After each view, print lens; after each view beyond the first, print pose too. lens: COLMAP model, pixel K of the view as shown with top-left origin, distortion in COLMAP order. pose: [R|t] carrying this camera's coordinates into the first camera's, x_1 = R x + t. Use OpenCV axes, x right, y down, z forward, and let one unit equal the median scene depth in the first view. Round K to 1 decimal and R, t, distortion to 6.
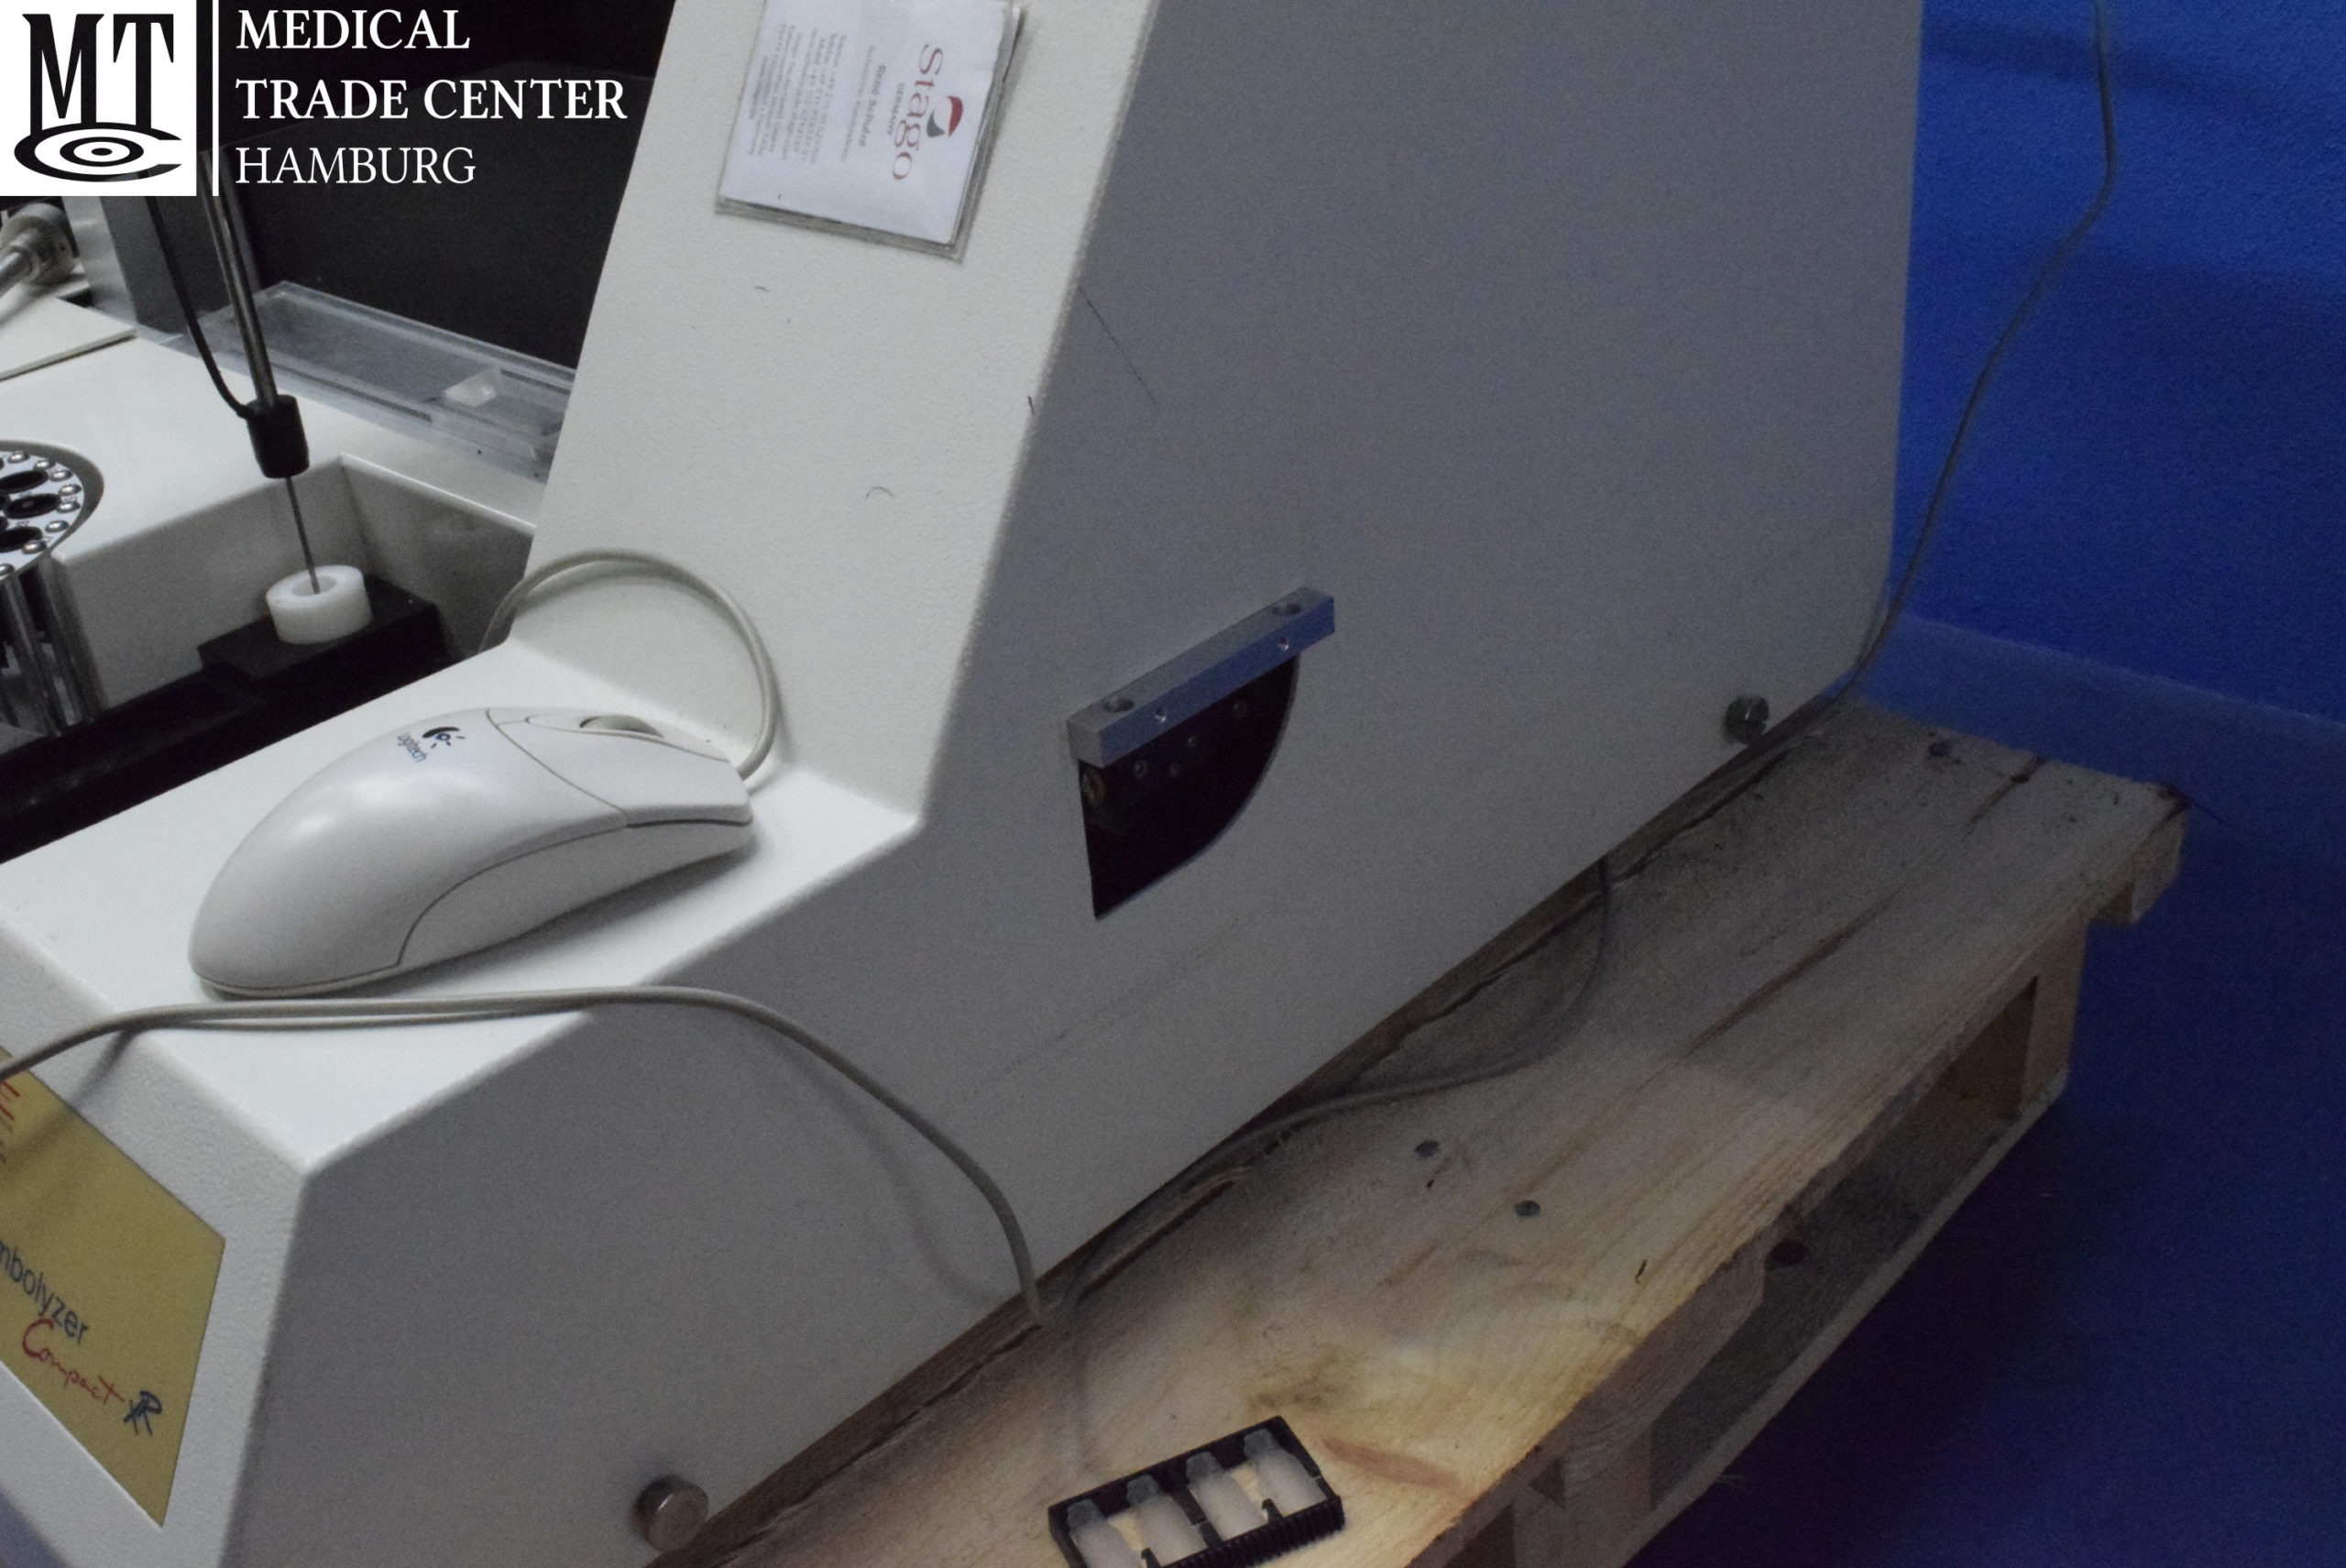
lens RADIAL K [[2547.0, 0, 1175.4], [0, 2547.0, 736.0], [0, 0, 1]] dist [-0.078017, 0.016667]
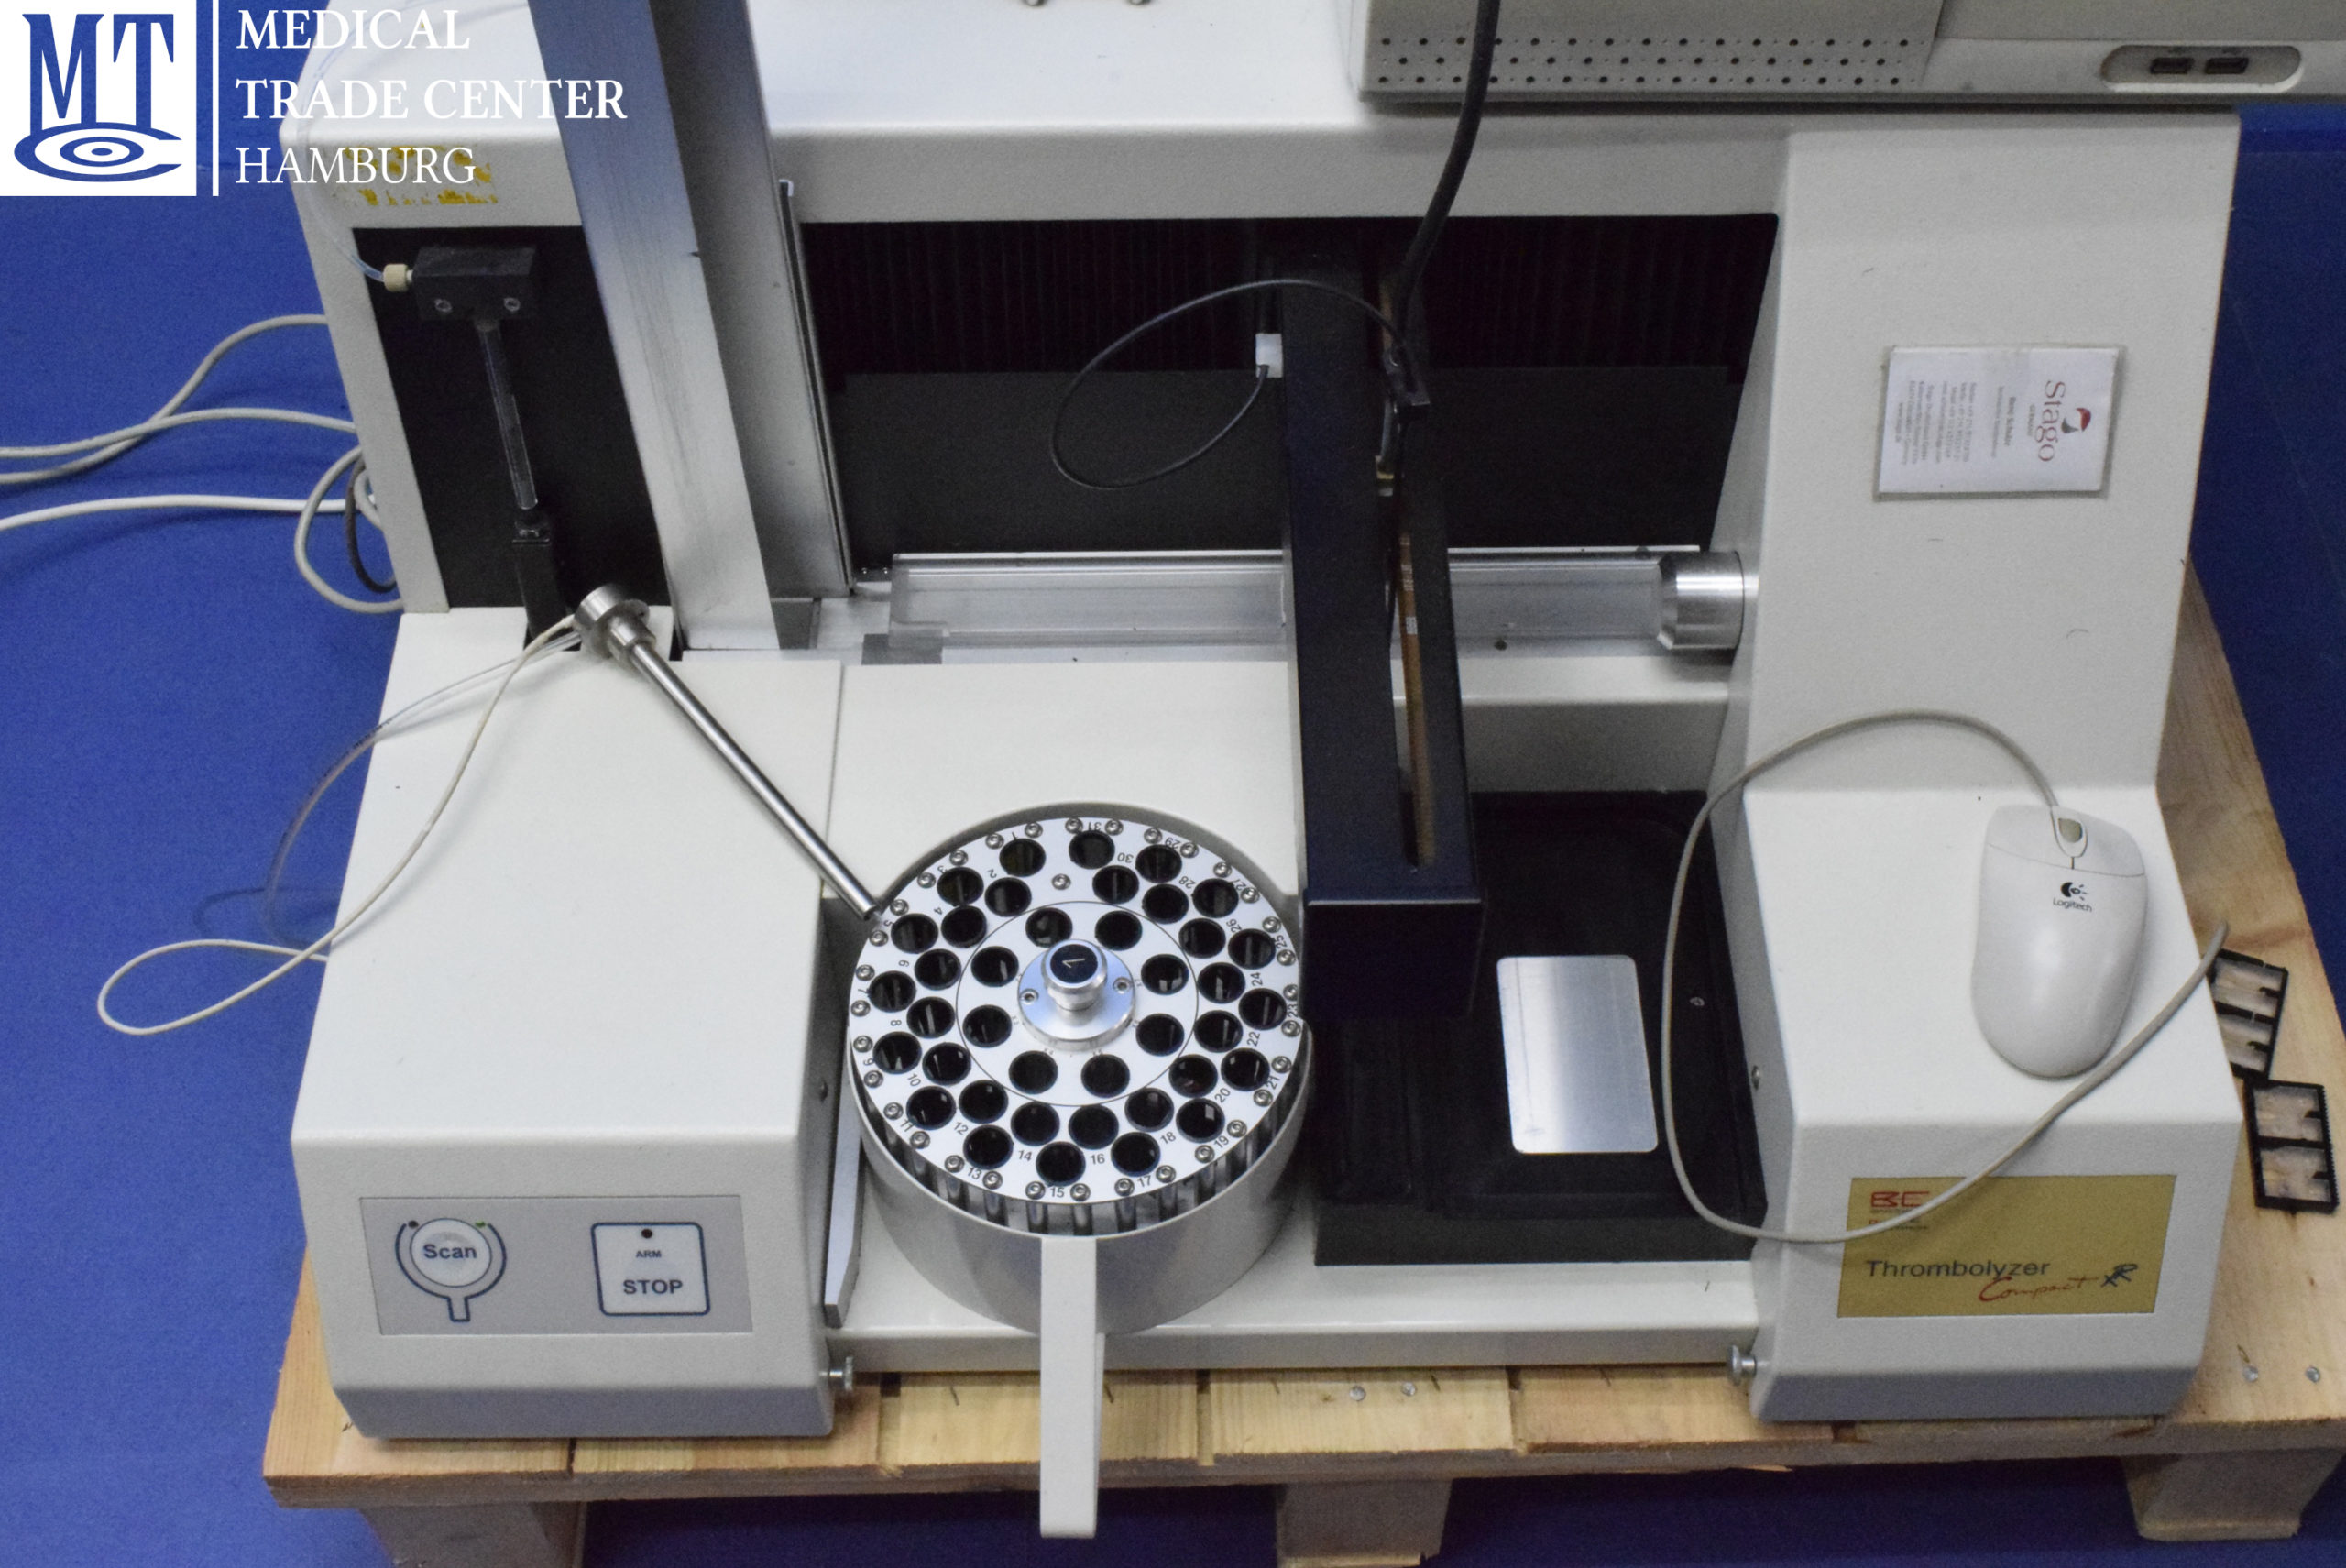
lens RADIAL K [[2795.5, 0, 1173.0], [0, 2795.5, 784.0], [0, 0, 1]] dist [-0.047758, -0.061186]
pose [[0.714848, -0.500747, 0.488103, -1.514459], [0.277943, 0.843966, 0.458768, -1.036098], [-0.641670, -0.192284, 0.742487, -0.025266]]
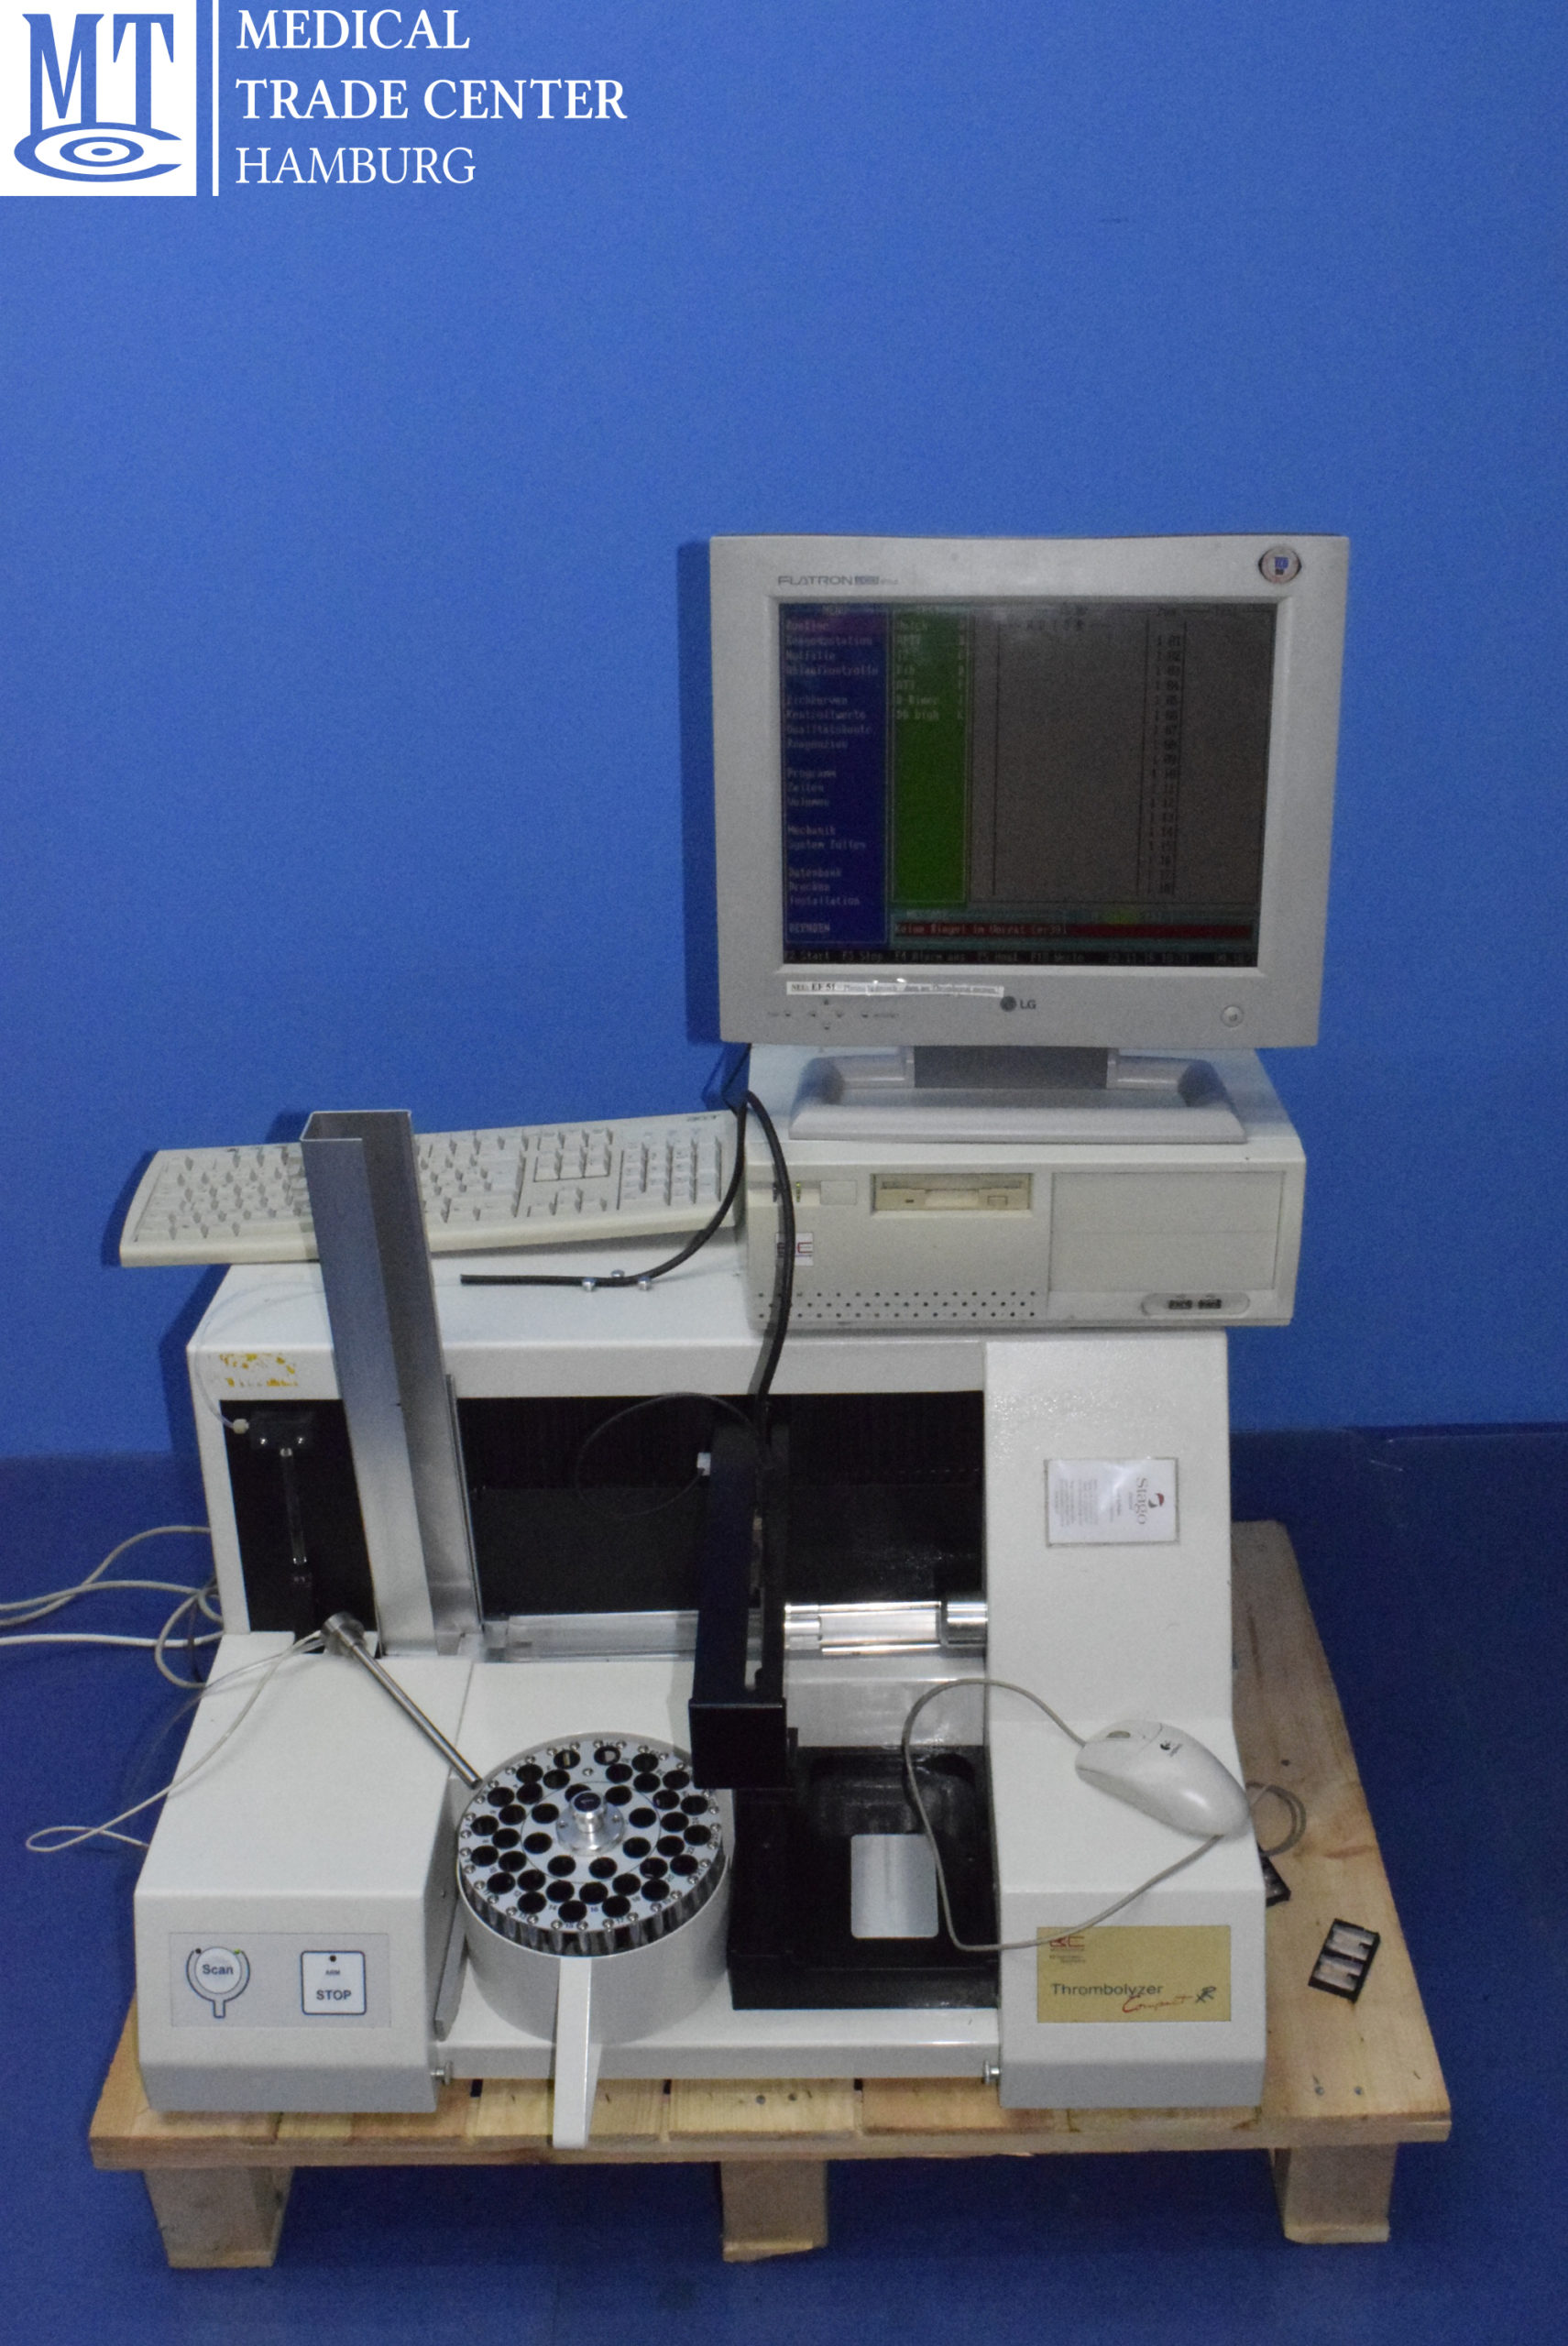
lens RADIAL K [[2340.7, 0, 784.0], [0, 2340.7, 1173.0], [0, 0, 1]] dist [-0.079296, 0.005095]
pose [[0.736524, -0.264271, 0.622649, -2.015324], [0.286945, 0.955658, 0.066187, -0.916249], [-0.612531, 0.129917, 0.779697, -0.931600]]
